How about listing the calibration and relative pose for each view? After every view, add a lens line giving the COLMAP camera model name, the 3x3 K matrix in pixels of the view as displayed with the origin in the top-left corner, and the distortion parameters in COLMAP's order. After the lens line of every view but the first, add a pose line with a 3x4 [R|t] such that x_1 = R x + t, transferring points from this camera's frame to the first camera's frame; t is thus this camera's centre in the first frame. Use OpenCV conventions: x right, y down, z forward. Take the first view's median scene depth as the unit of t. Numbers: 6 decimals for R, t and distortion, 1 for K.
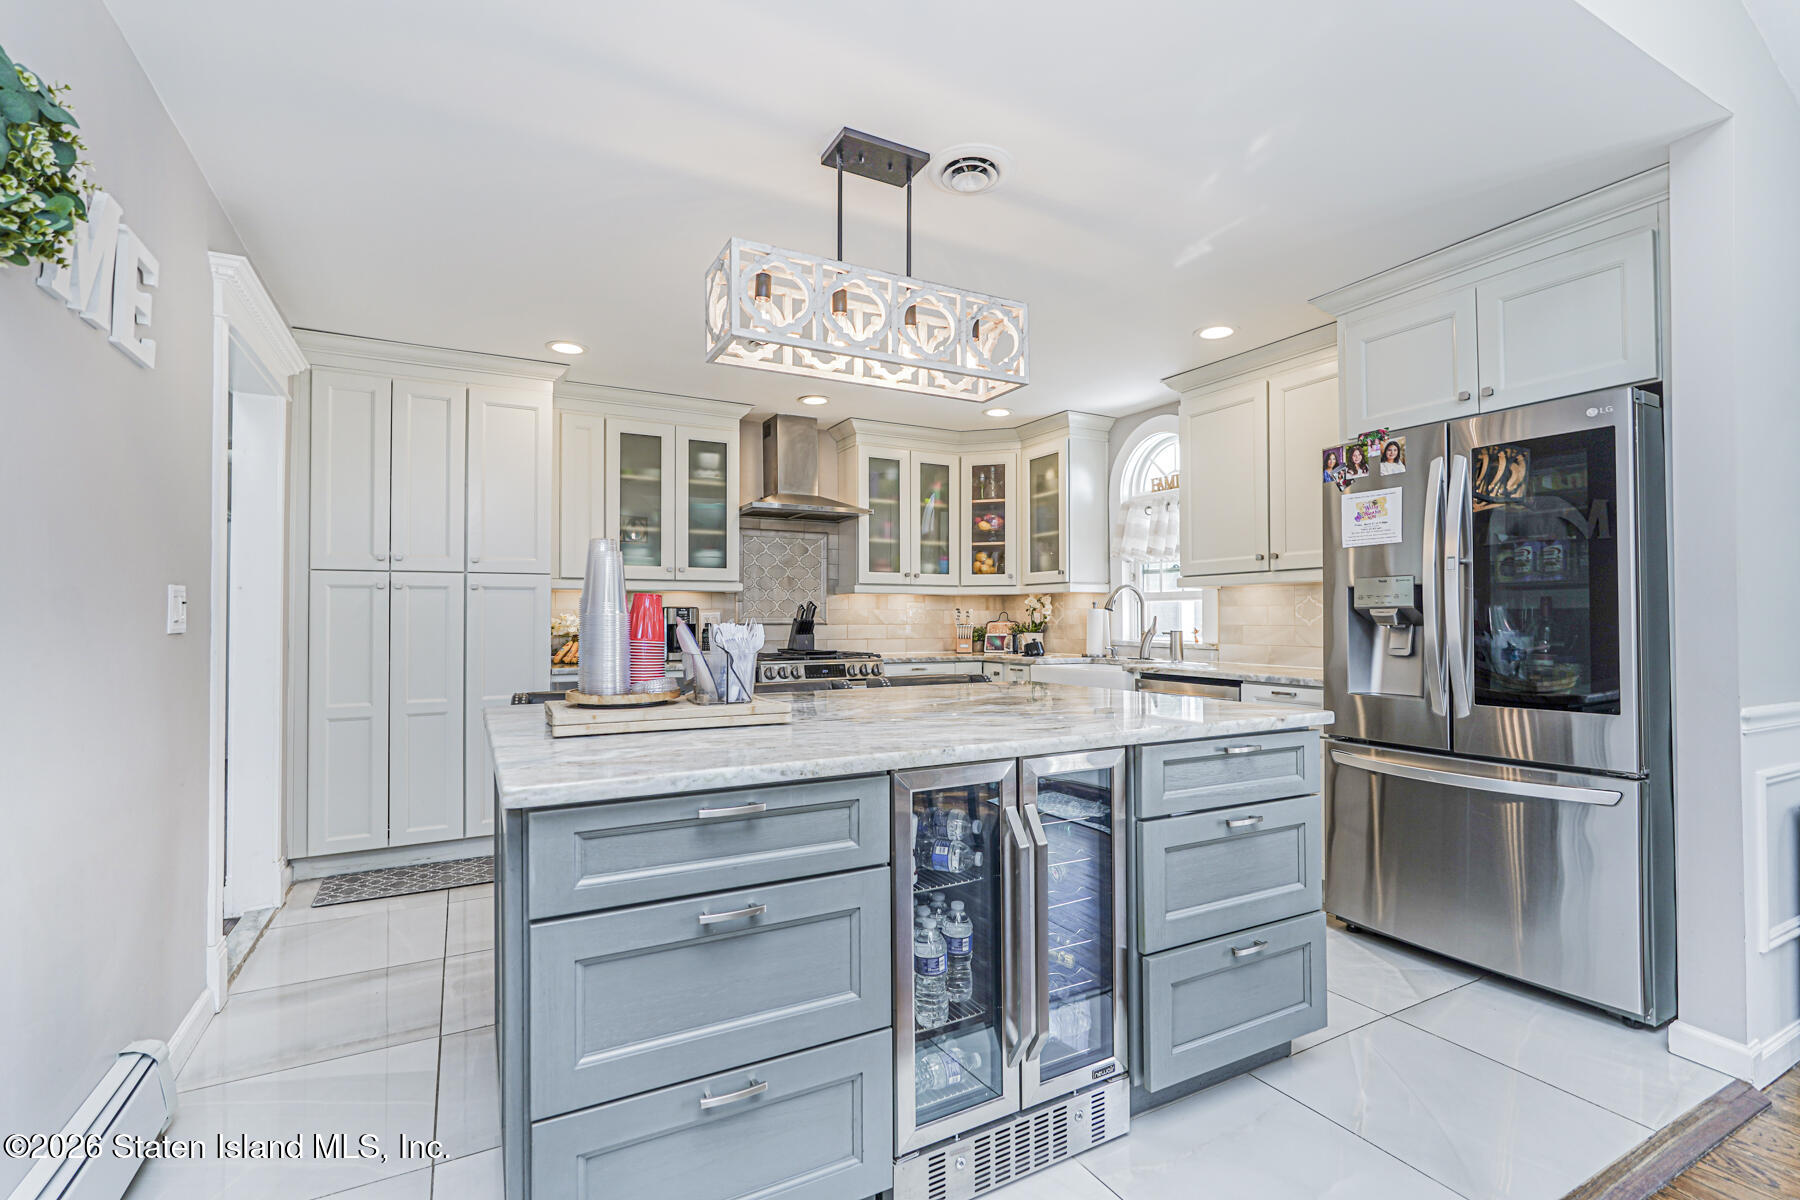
lens RADIAL K [[806.5, 0, 898.3], [0, 806.5, 605.1], [0, 0, 1]] dist [-0.019309, 0.010624]
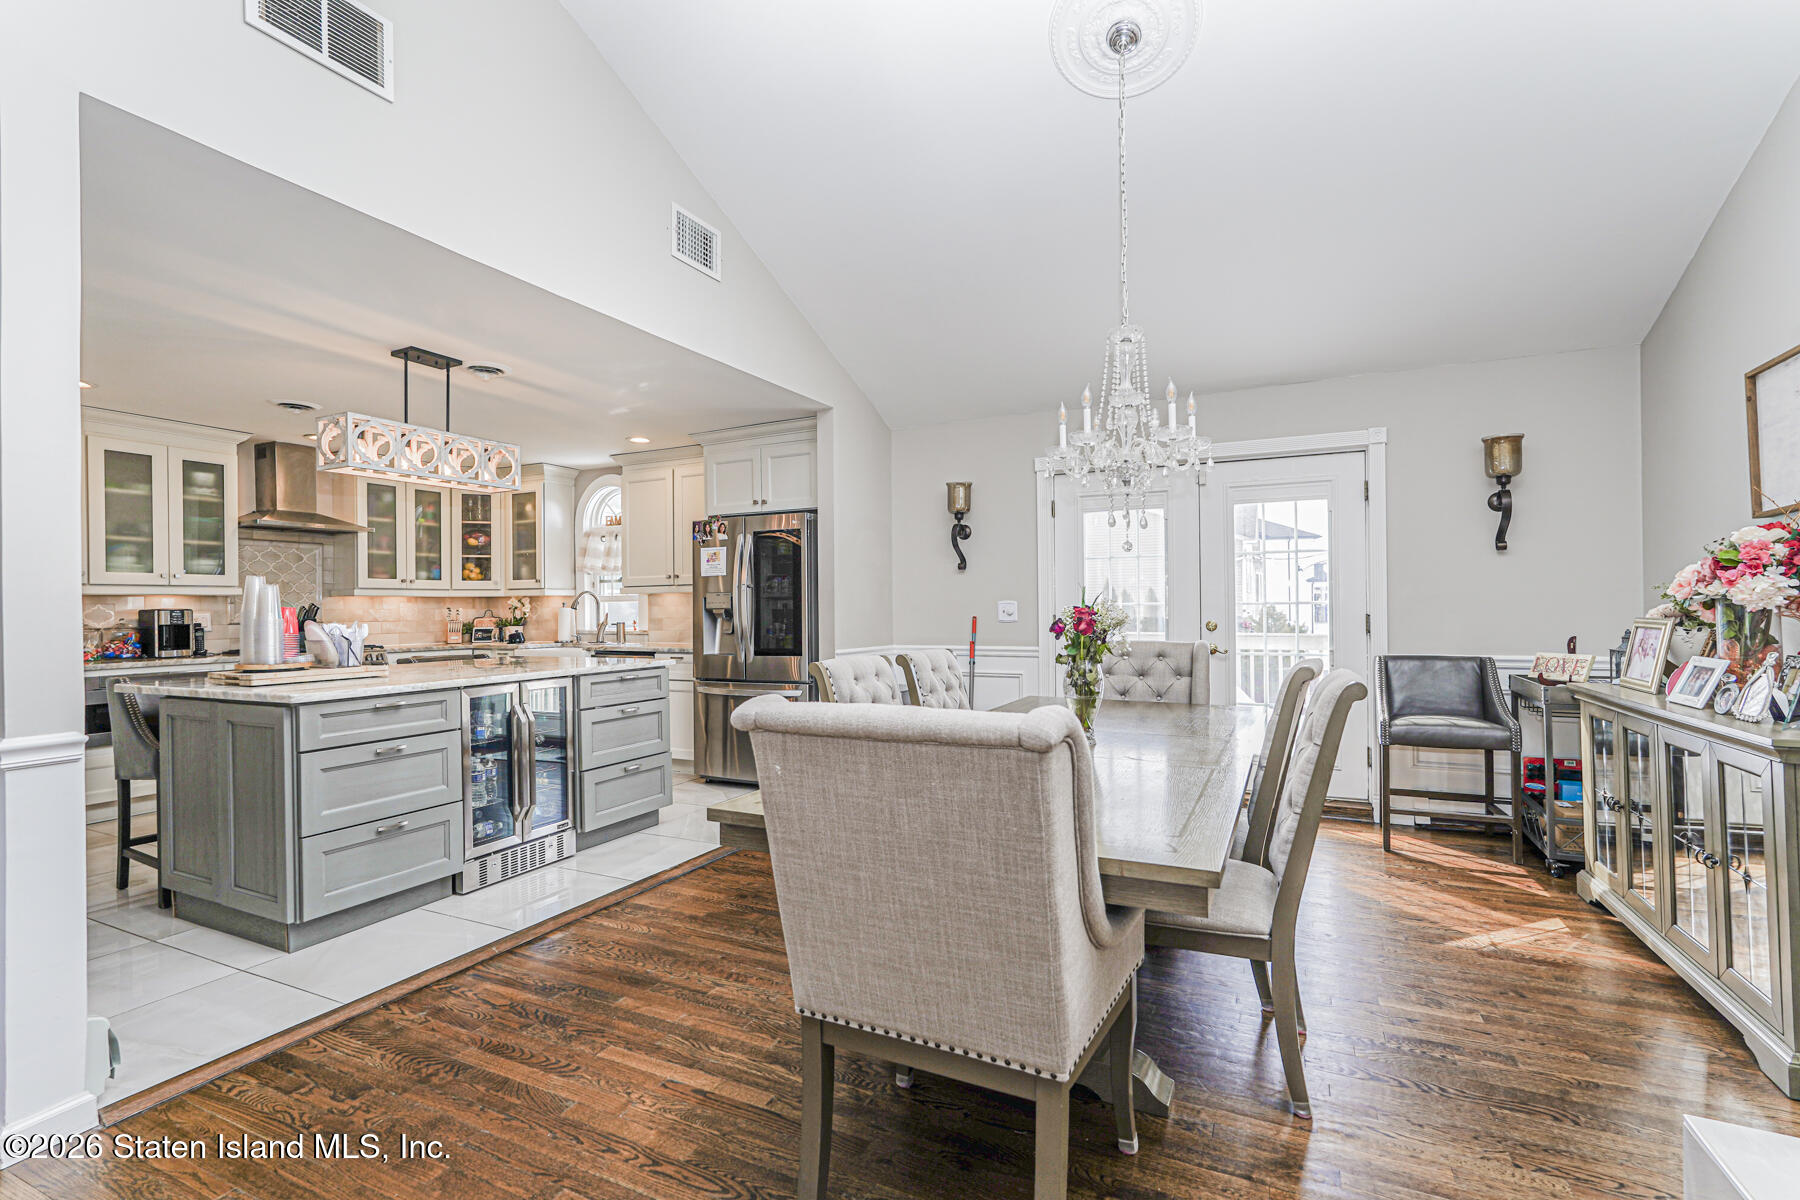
lens RADIAL K [[806.5, 0, 898.3], [0, 806.5, 605.1], [0, 0, 1]] dist [-0.019309, 0.010624]
pose [[0.811798, -0.005929, 0.583908, -0.101714], [-0.000250, 0.999945, 0.010501, -0.015326], [-0.583938, -0.008671, 0.811752, -0.481135]]
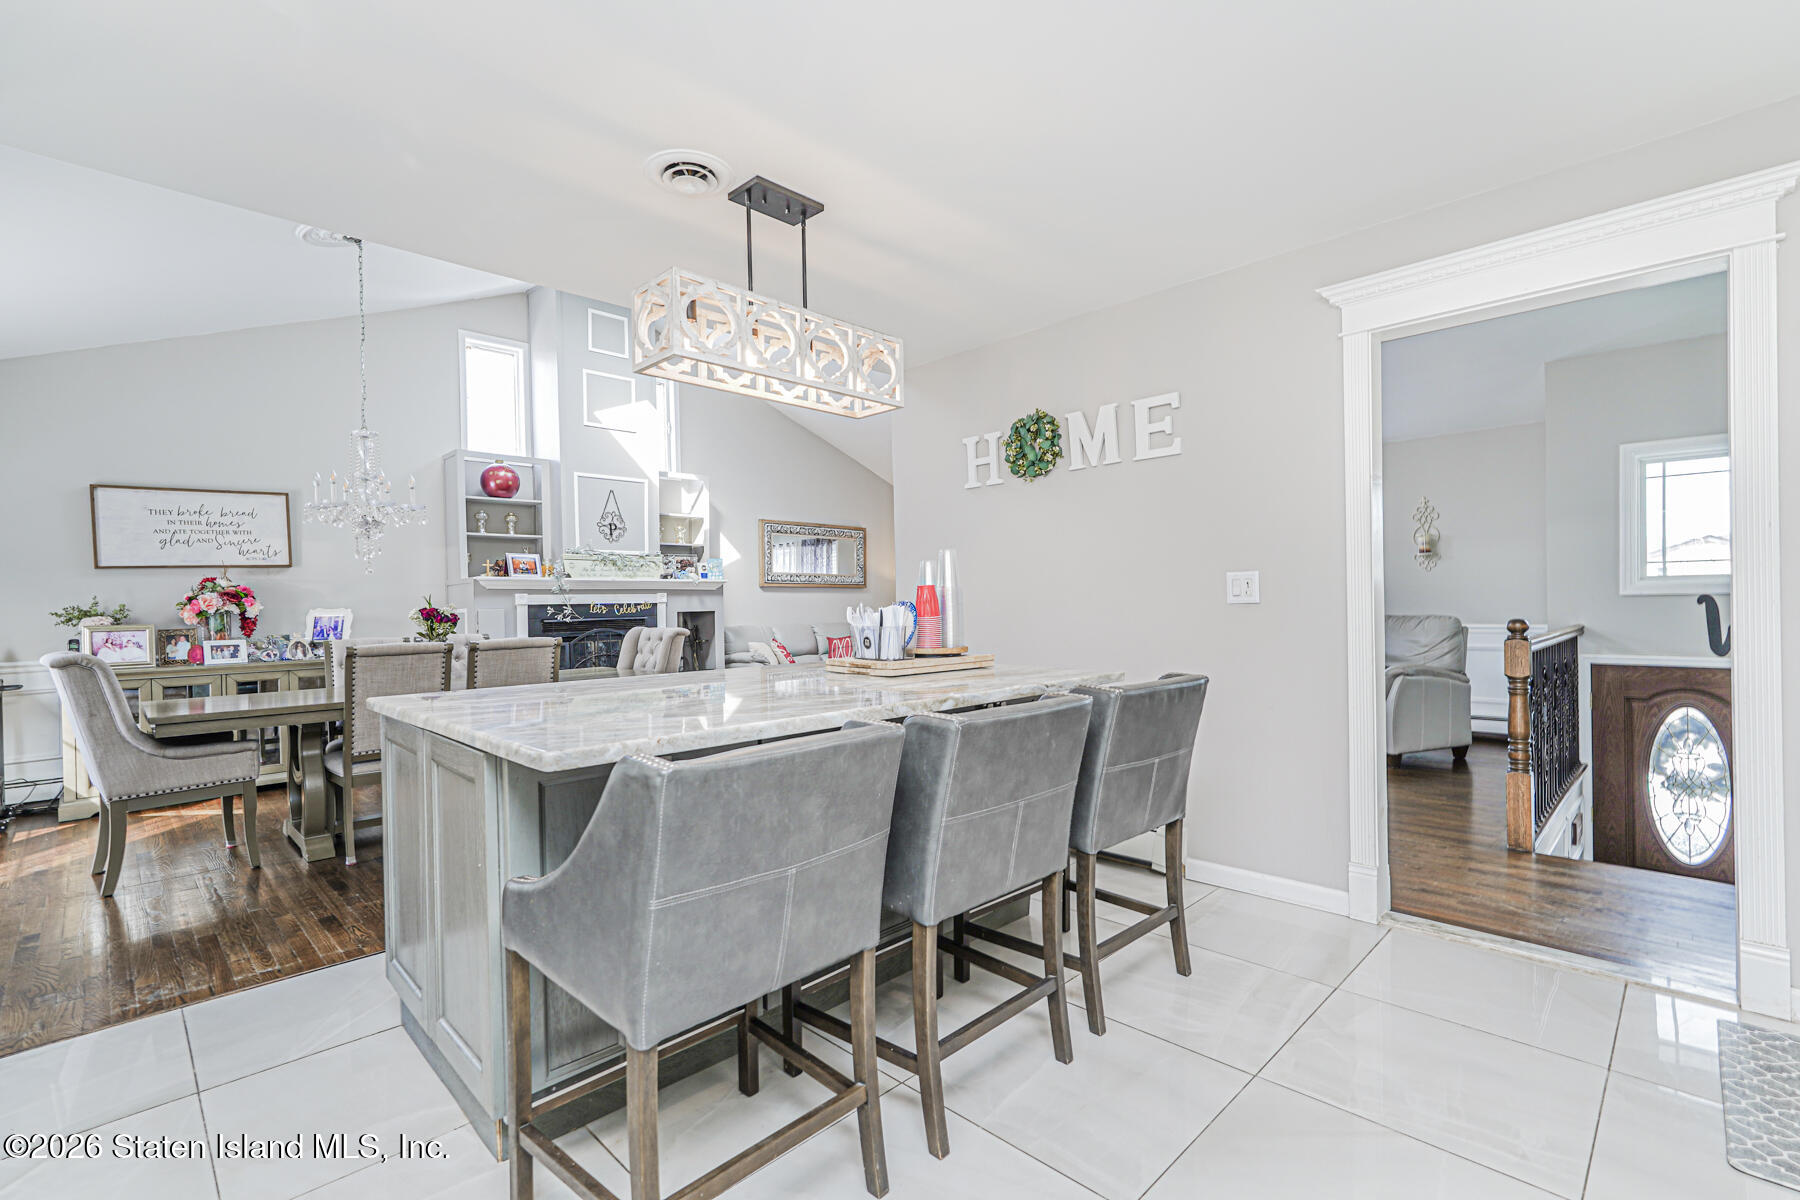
lens RADIAL K [[811.4, 0, 899.3], [0, 811.4, 607.6], [0, 0, 1]] dist [-0.017925, 0.010418]
pose [[-0.960663, 0.021567, -0.276878, 0.060350], [0.025626, 0.999611, -0.011047, 0.016723], [0.276532, -0.017707, -0.960842, 0.991618]]
